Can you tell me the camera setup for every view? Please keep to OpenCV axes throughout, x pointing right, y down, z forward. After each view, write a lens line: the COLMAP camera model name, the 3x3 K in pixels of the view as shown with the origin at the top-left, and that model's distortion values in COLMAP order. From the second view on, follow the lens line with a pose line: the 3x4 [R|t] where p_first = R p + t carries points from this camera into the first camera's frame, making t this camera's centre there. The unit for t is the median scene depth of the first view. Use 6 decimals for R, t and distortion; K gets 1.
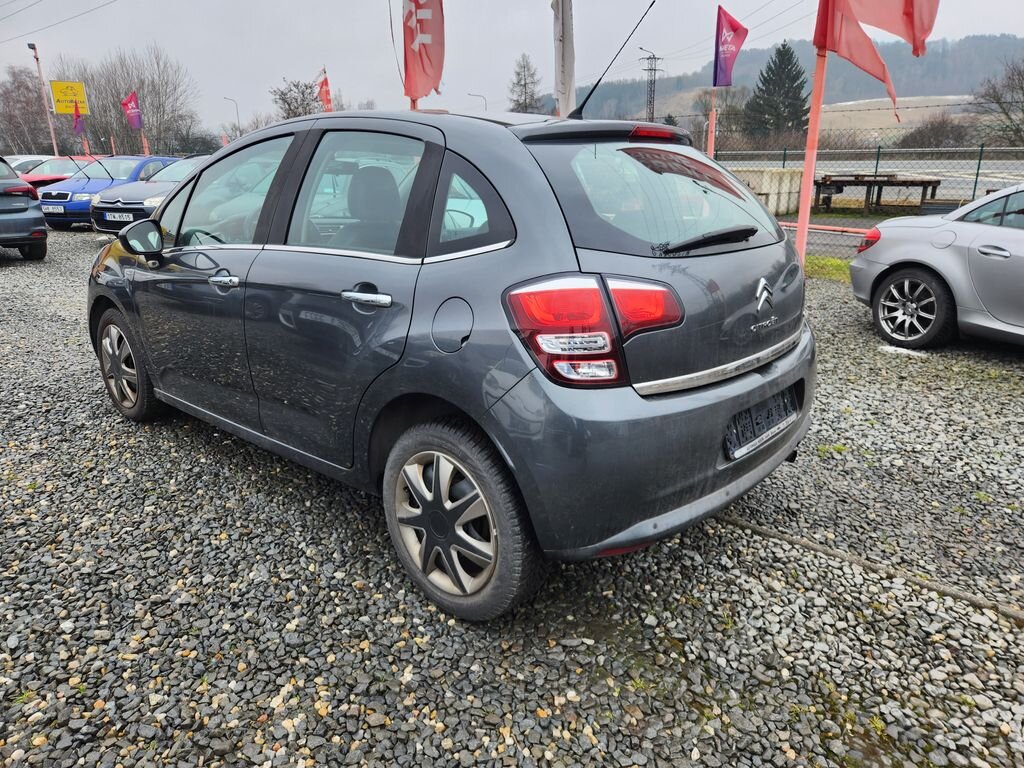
lens RADIAL K [[694.5, 0, 512.0], [0, 694.5, 384.0], [0, 0, 1]] dist [0.064983, -0.053139]
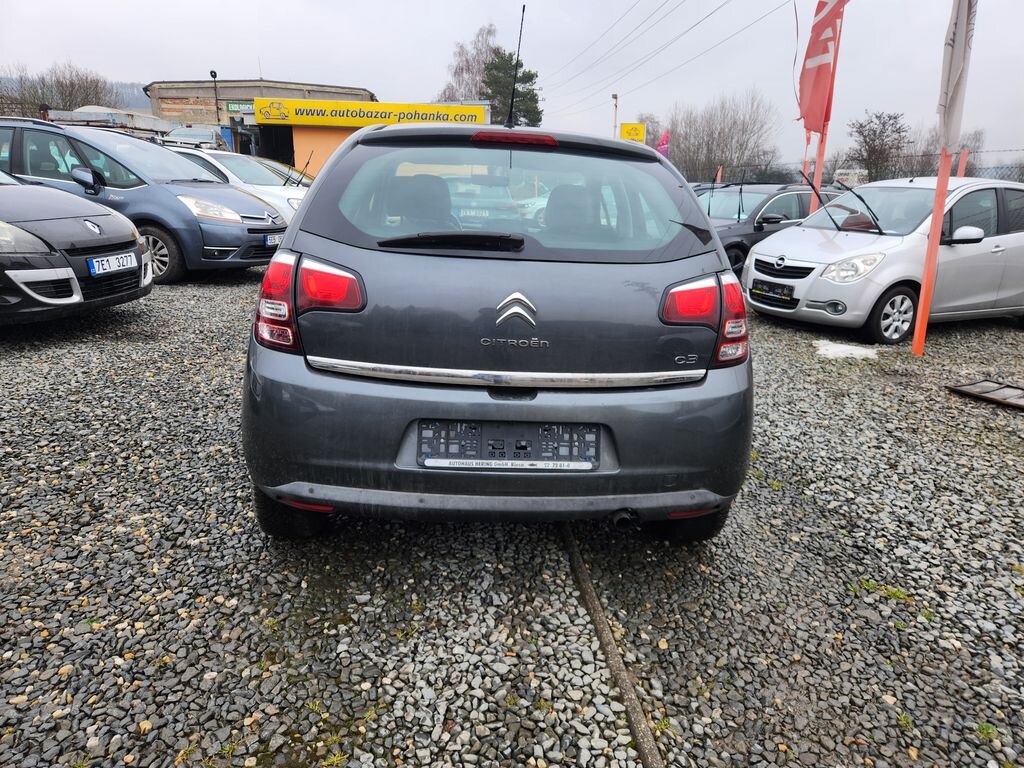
lens RADIAL K [[694.5, 0, 512.0], [0, 694.5, 384.0], [0, 0, 1]] dist [0.064983, -0.053139]
pose [[0.703725, 0.215736, -0.676926, 0.923596], [-0.246500, 0.967738, 0.052159, -0.074401], [0.666340, 0.130157, 0.734201, 0.320152]]
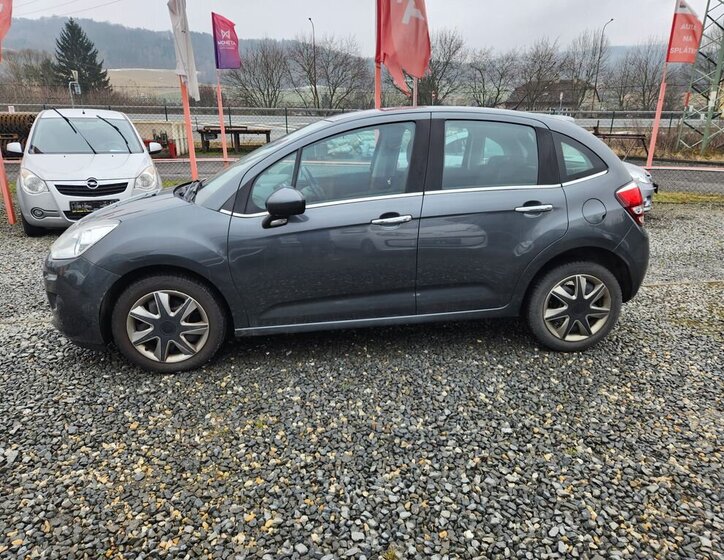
lens RADIAL K [[504.6, 0, 379.7], [0, 504.6, 276.3], [0, 0, 1]] dist [0.090862, -0.083348]
pose [[0.635395, -0.228891, 0.737484, -1.490475], [0.226876, 0.968243, 0.105041, -0.177931], [-0.738107, 0.100575, 0.667146, 0.377406]]
